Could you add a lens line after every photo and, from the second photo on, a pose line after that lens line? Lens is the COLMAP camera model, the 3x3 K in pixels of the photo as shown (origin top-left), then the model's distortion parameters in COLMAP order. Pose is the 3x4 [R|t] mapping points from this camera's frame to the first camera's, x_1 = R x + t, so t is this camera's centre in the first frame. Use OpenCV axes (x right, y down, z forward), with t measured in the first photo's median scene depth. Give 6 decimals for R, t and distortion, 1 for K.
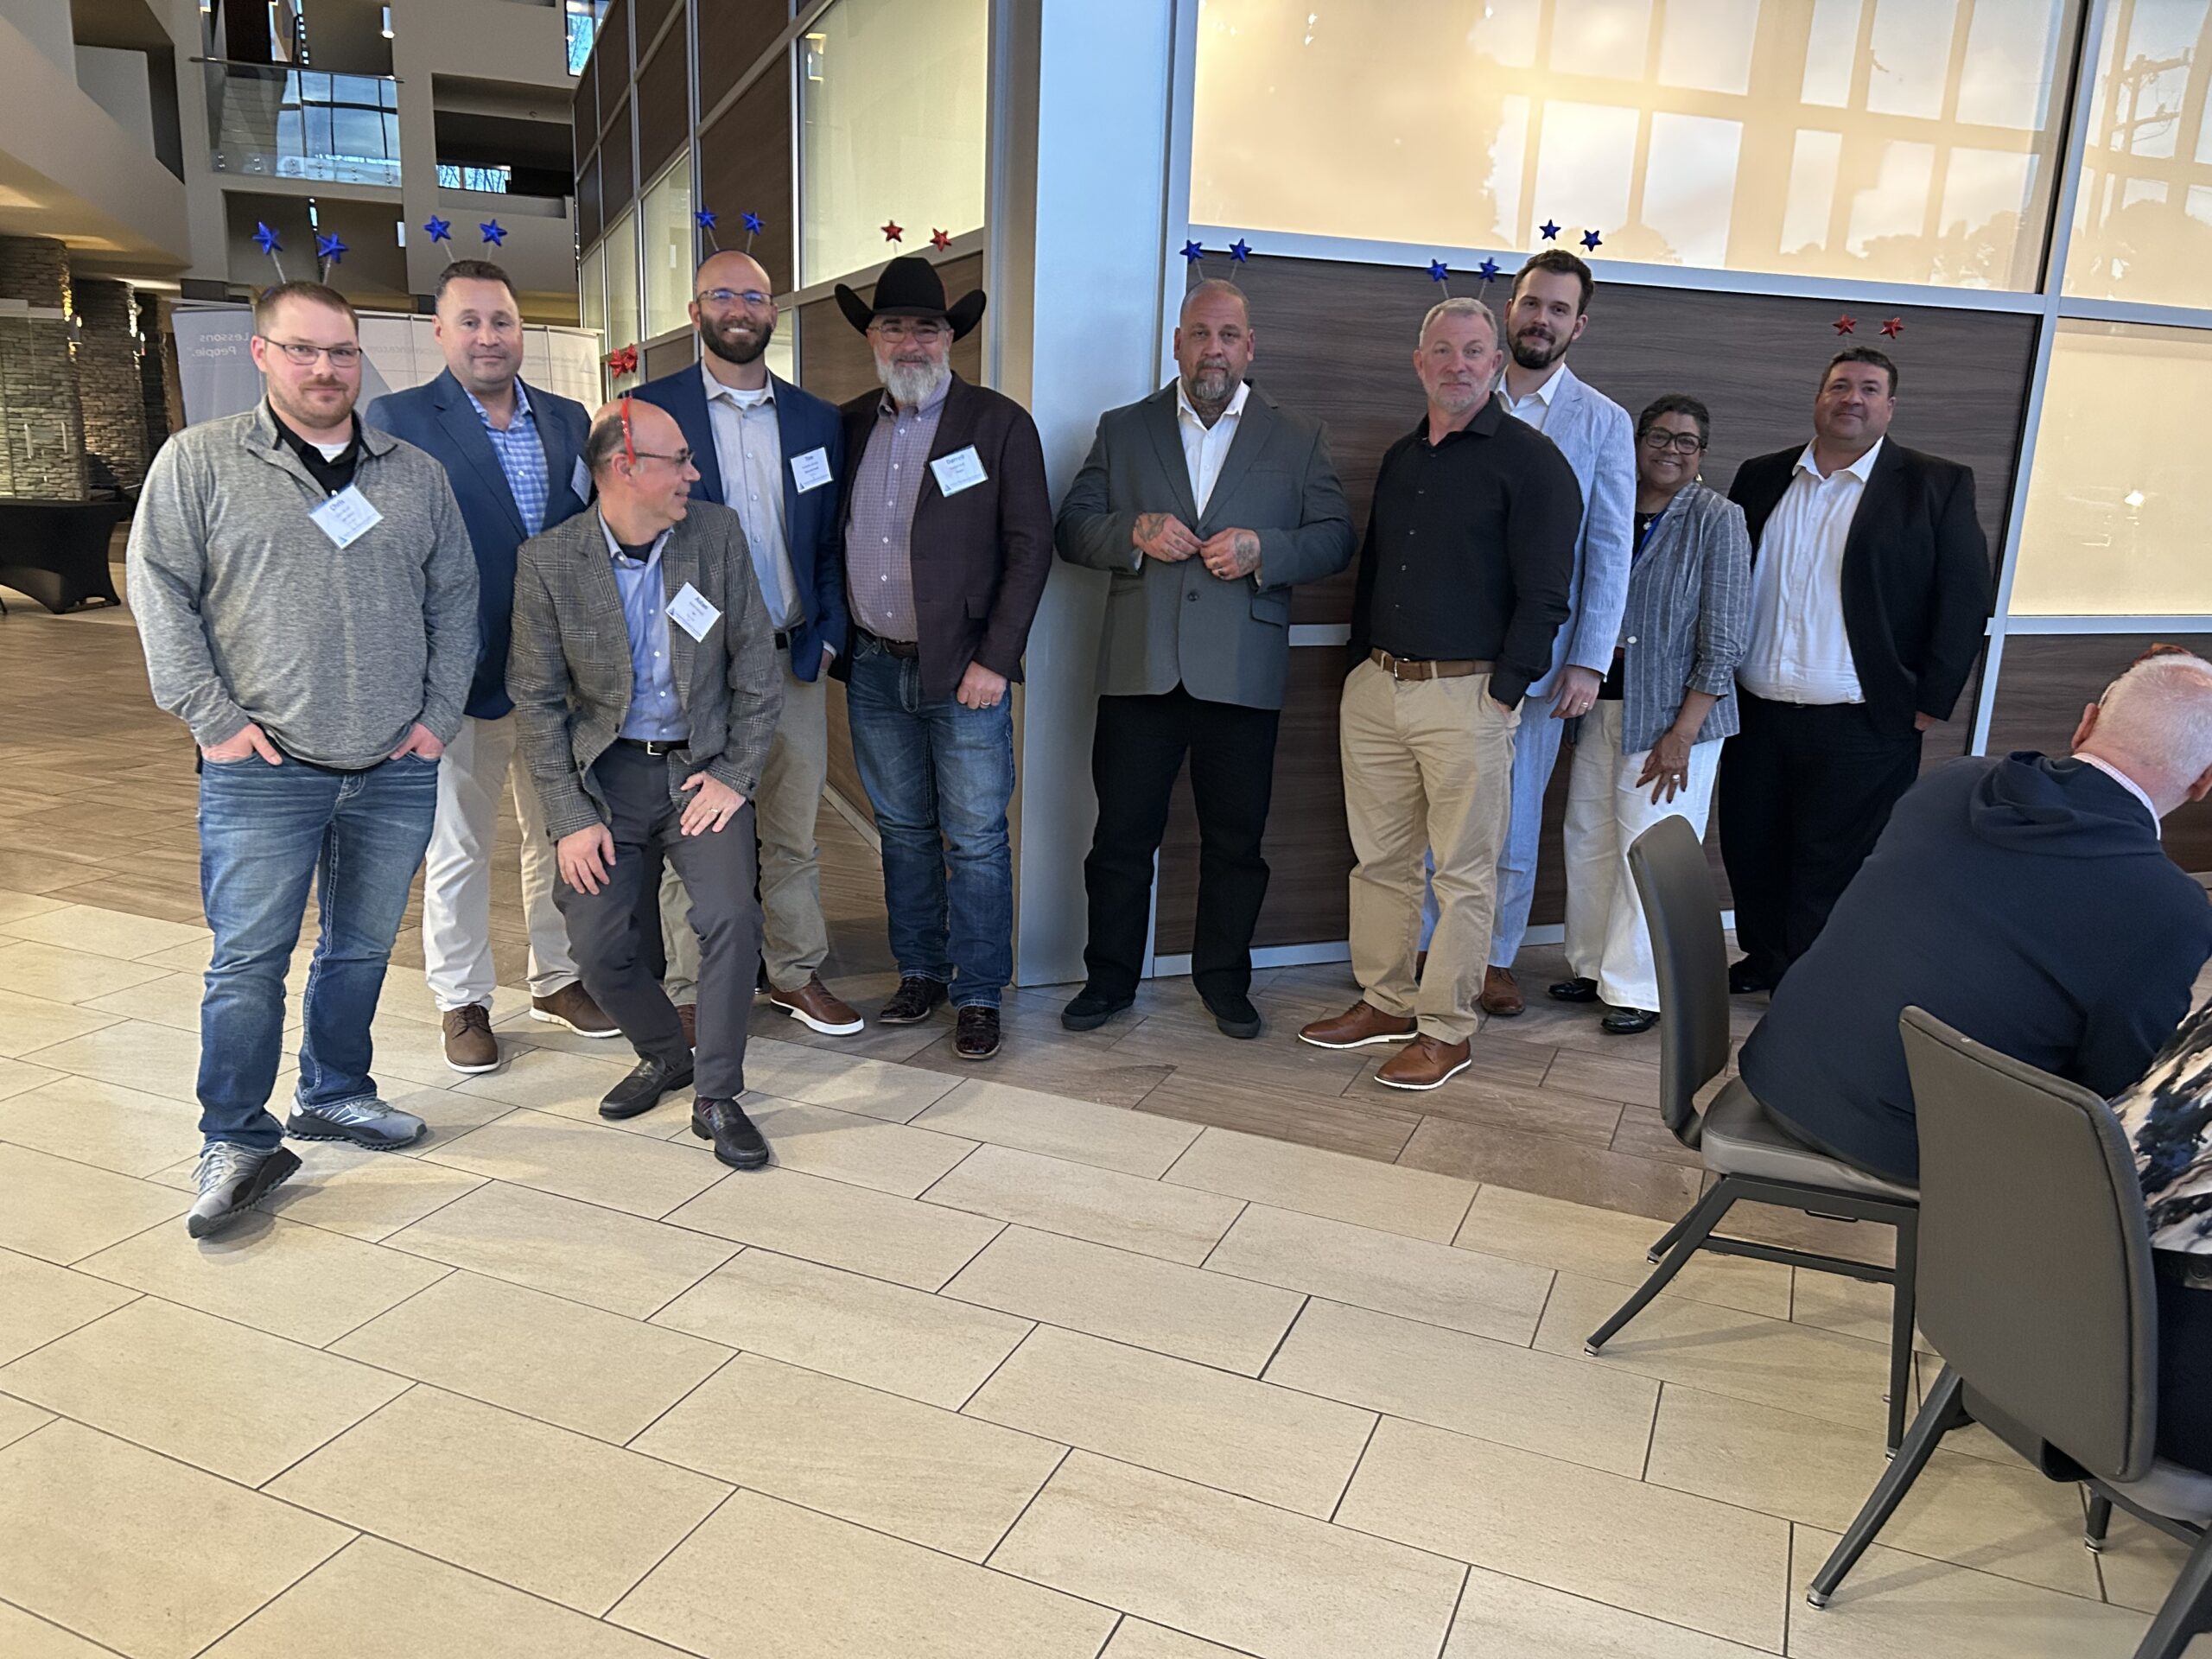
lens RADIAL K [[1666.5, 0, 1109.3], [0, 1666.5, 824.5], [0, 0, 1]] dist [0.053068, -0.055321]
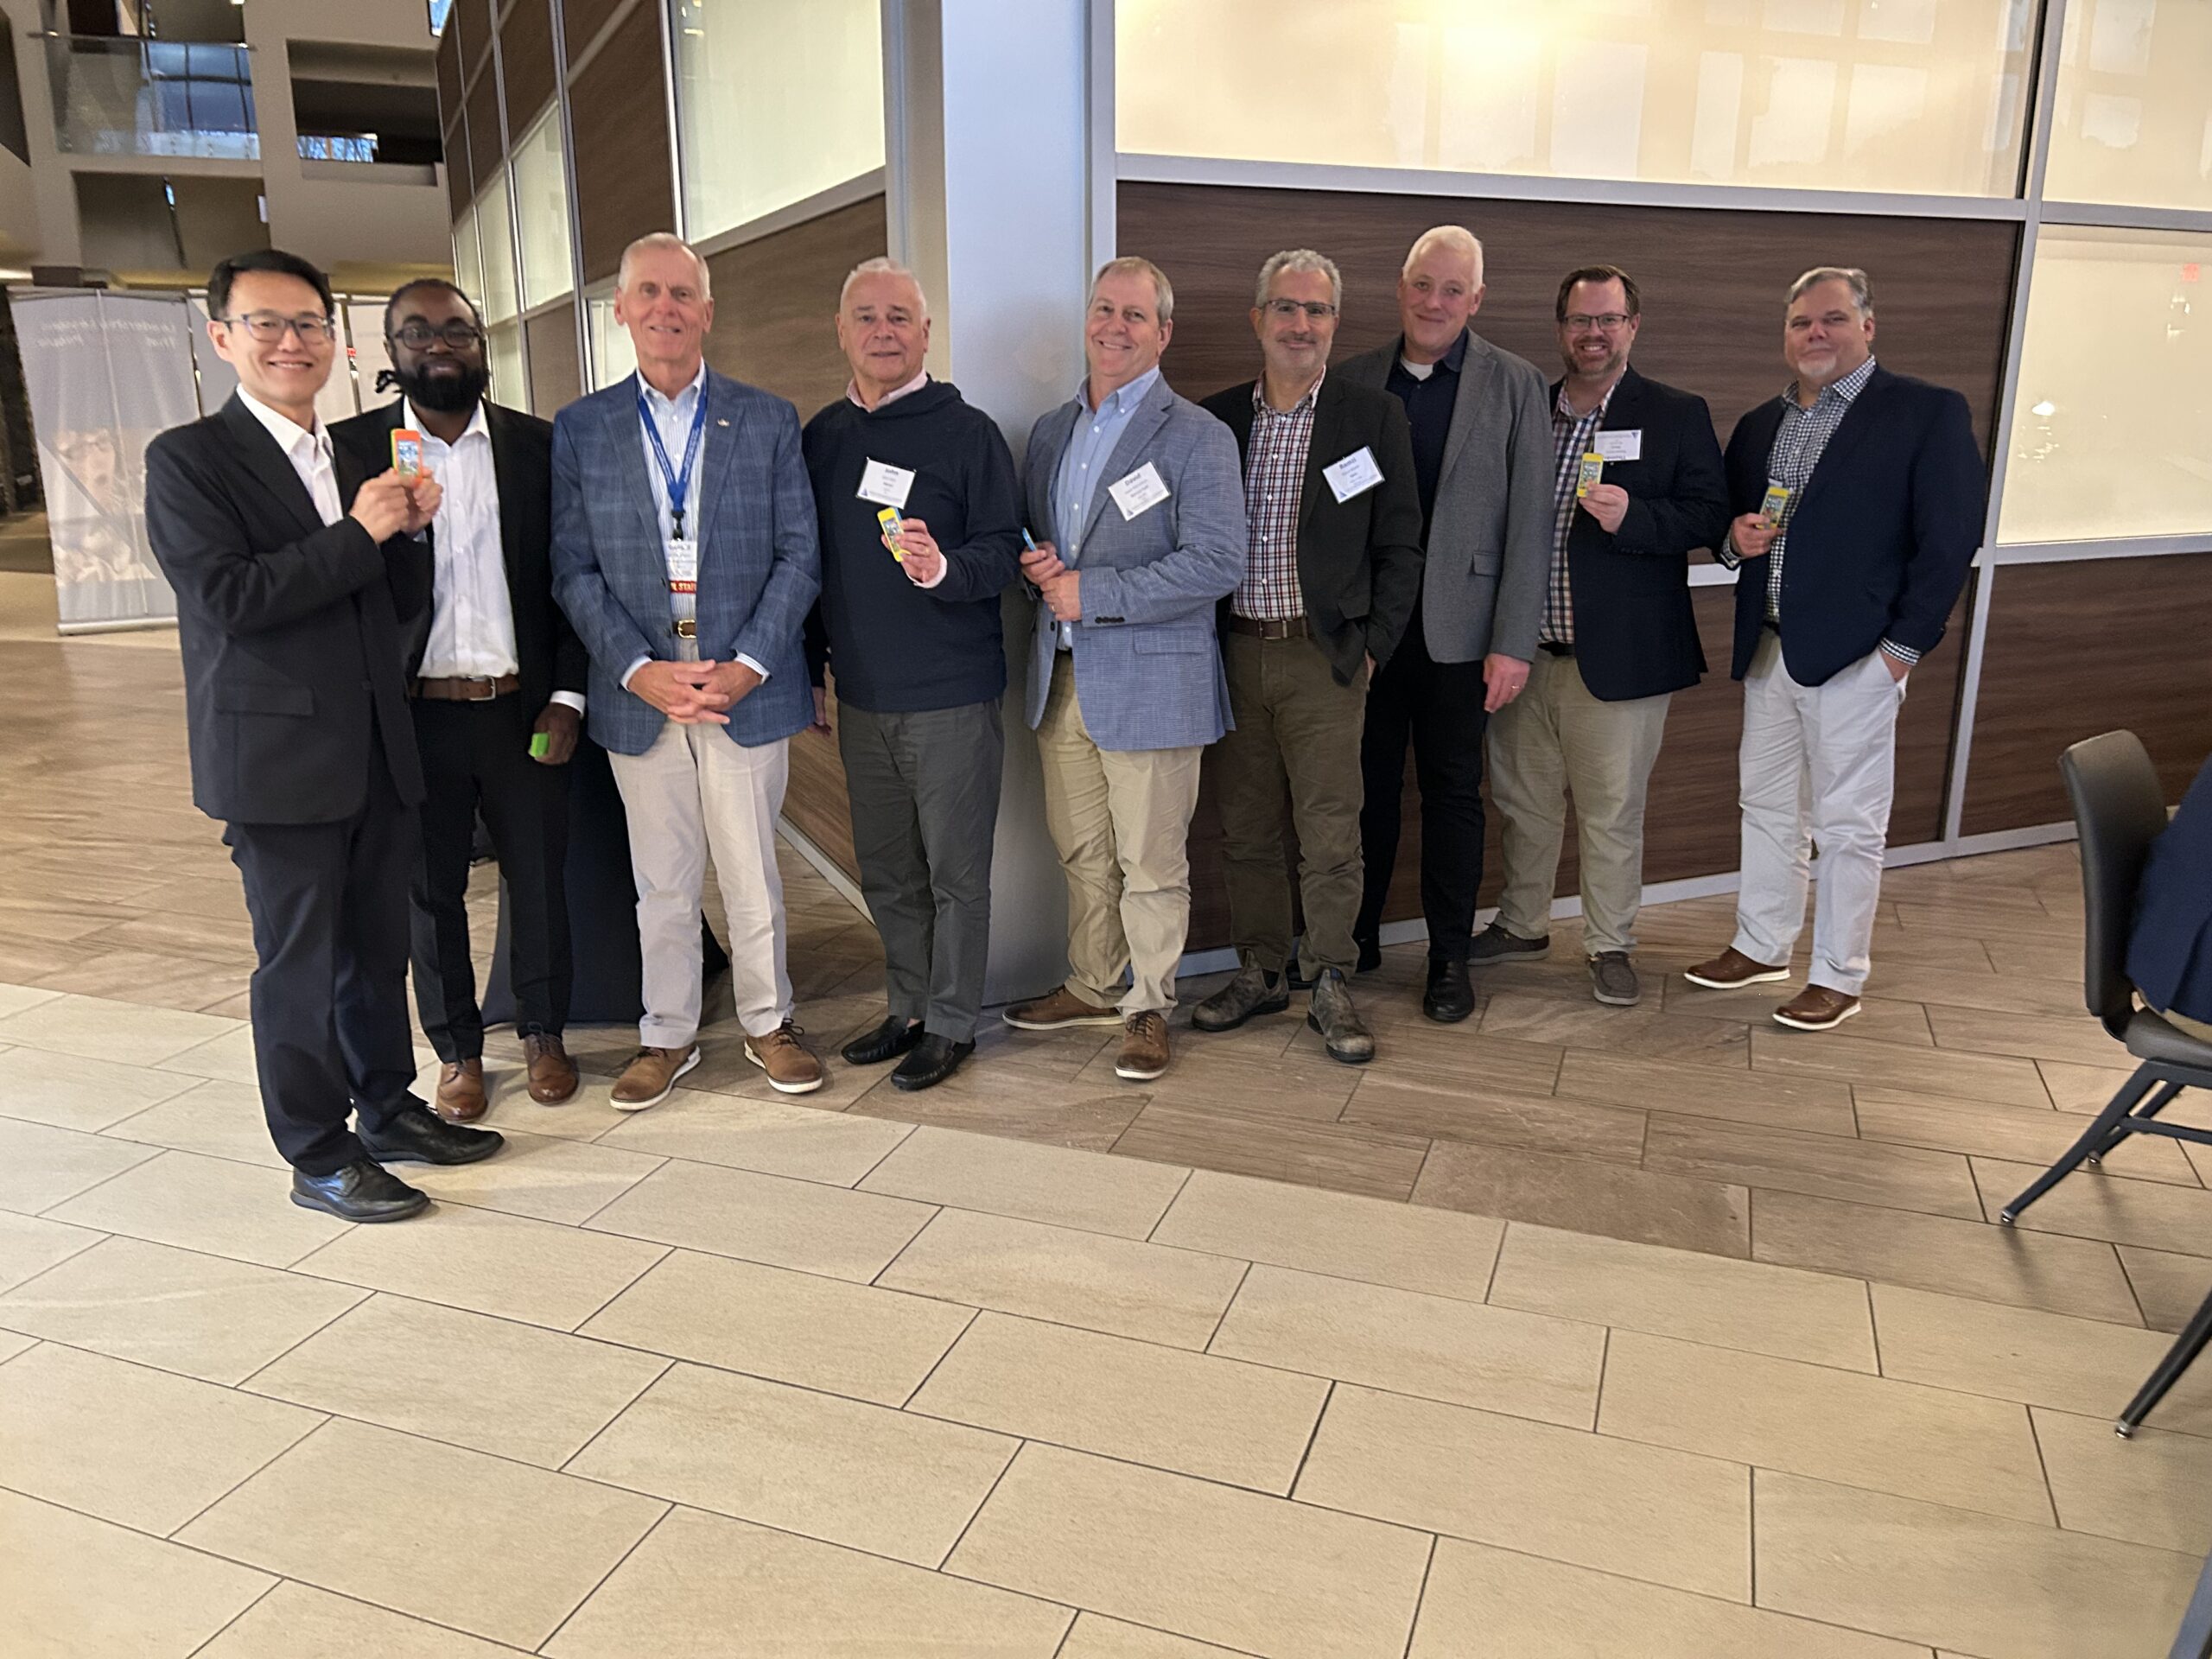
lens RADIAL K [[1665.7, 0, 1095.9], [0, 1665.7, 811.3], [0, 0, 1]] dist [0.048701, -0.047275]
pose [[0.997967, -0.051408, 0.037659, -0.016489], [0.050675, 0.998512, 0.020164, -0.028742], [-0.038640, -0.018214, 0.999087, 0.112921]]
